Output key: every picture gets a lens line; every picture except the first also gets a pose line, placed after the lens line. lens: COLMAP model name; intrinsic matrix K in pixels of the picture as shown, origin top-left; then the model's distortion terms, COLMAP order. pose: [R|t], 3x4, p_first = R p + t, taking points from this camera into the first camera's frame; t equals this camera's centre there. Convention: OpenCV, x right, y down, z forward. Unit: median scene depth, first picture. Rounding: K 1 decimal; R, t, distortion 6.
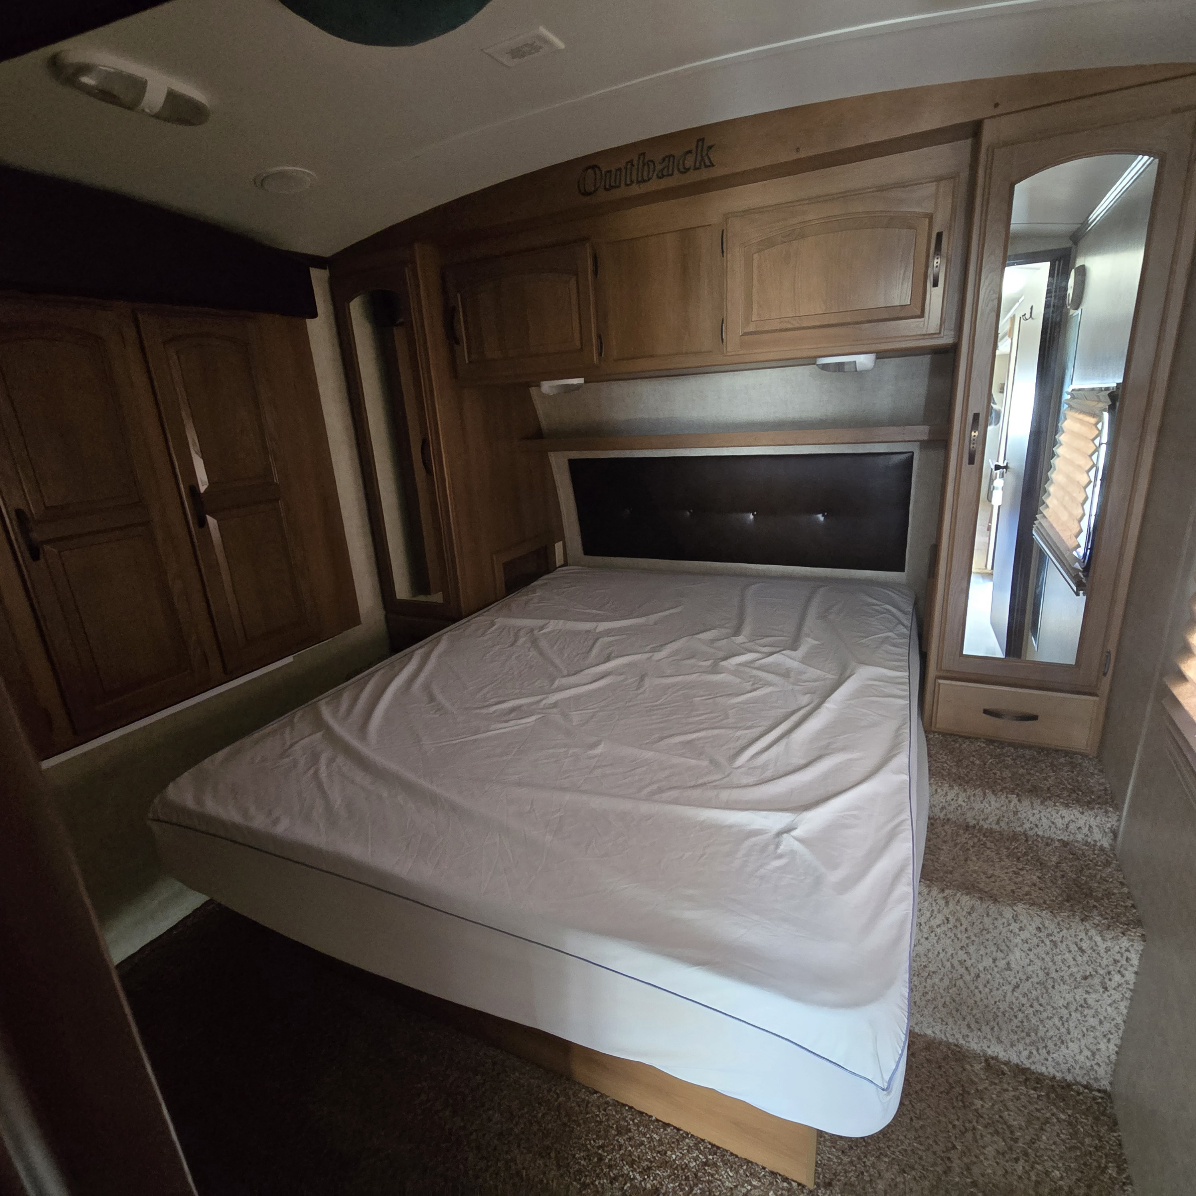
lens RADIAL K [[650.0, 0, 596.8], [0, 650.0, 605.6], [0, 0, 1]] dist [-0.002793, 0.001905]
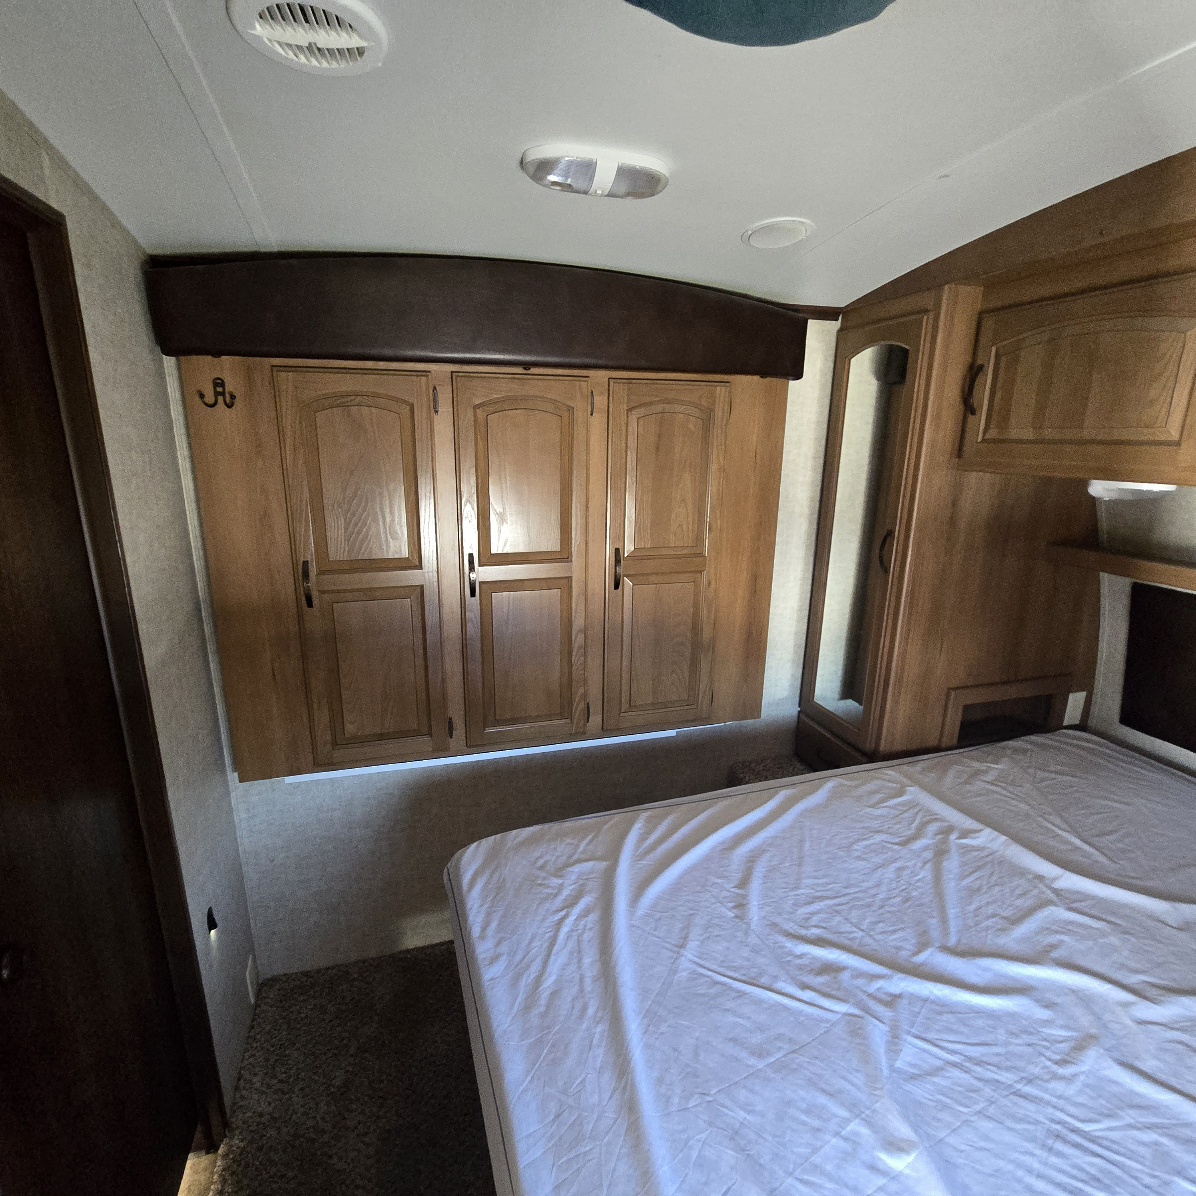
lens RADIAL K [[657.4, 0, 591.6], [0, 657.4, 609.1], [0, 0, 1]] dist [-0.006637, 0.003663]
pose [[0.685088, 0.256263, -0.681898, 0.061178], [-0.275323, 0.957735, 0.083314, -0.157222], [0.674427, 0.130665, 0.726687, 0.231121]]
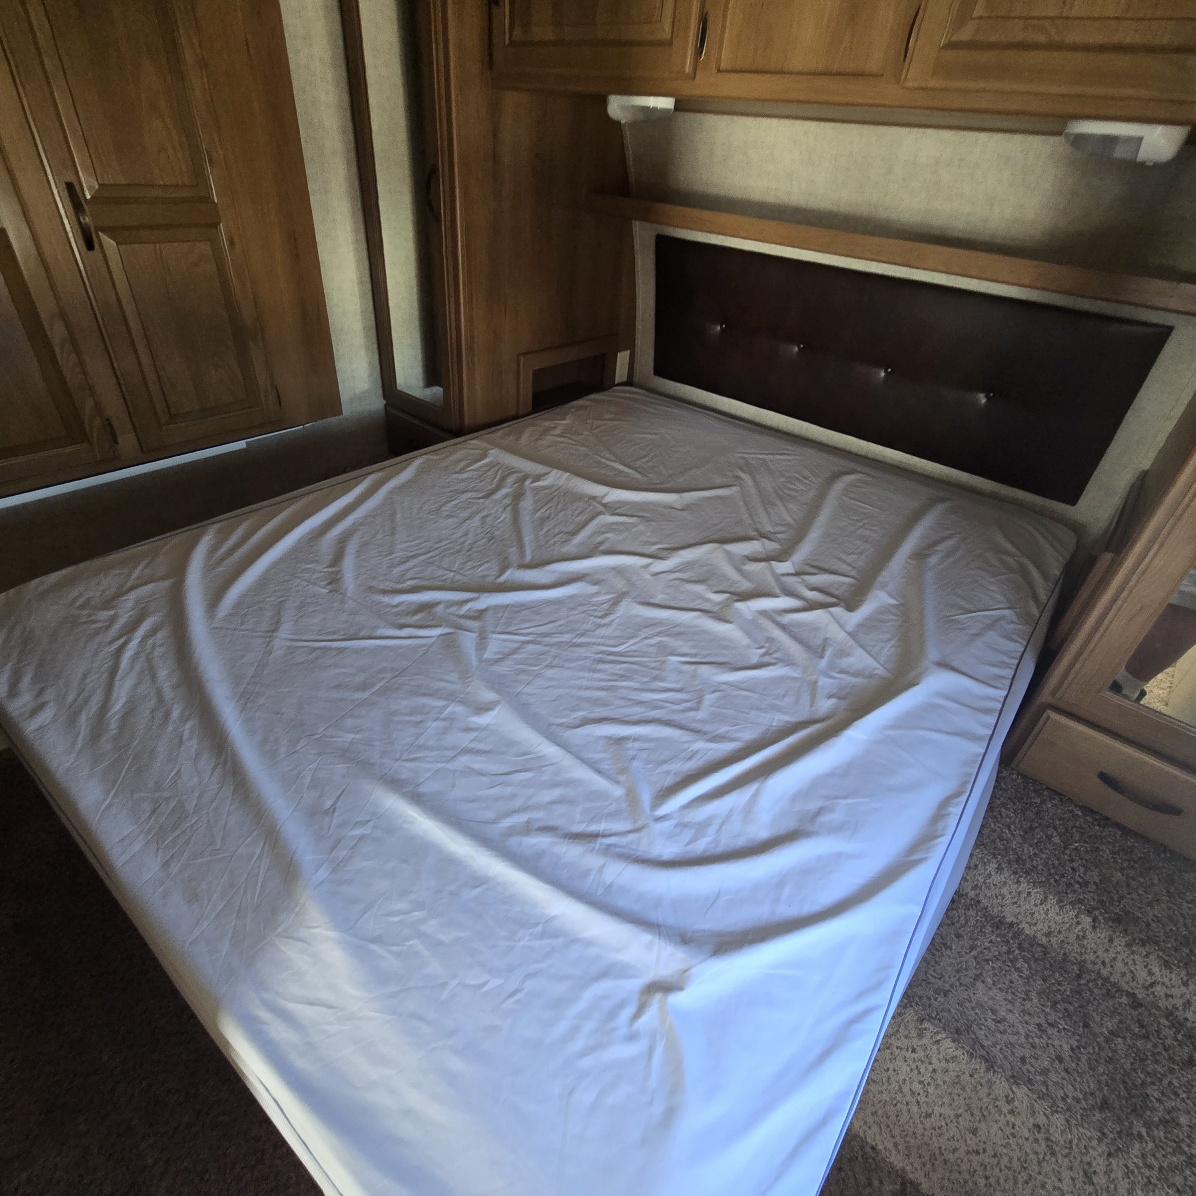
lens RADIAL K [[660.6, 0, 594.5], [0, 660.6, 607.8], [0, 0, 1]] dist [-0.005192, 0.003397]
pose [[0.961938, 0.248505, -0.113668, 0.115247], [-0.201318, 0.925726, 0.320160, -0.095134], [0.184786, -0.285091, 0.940520, 0.277668]]
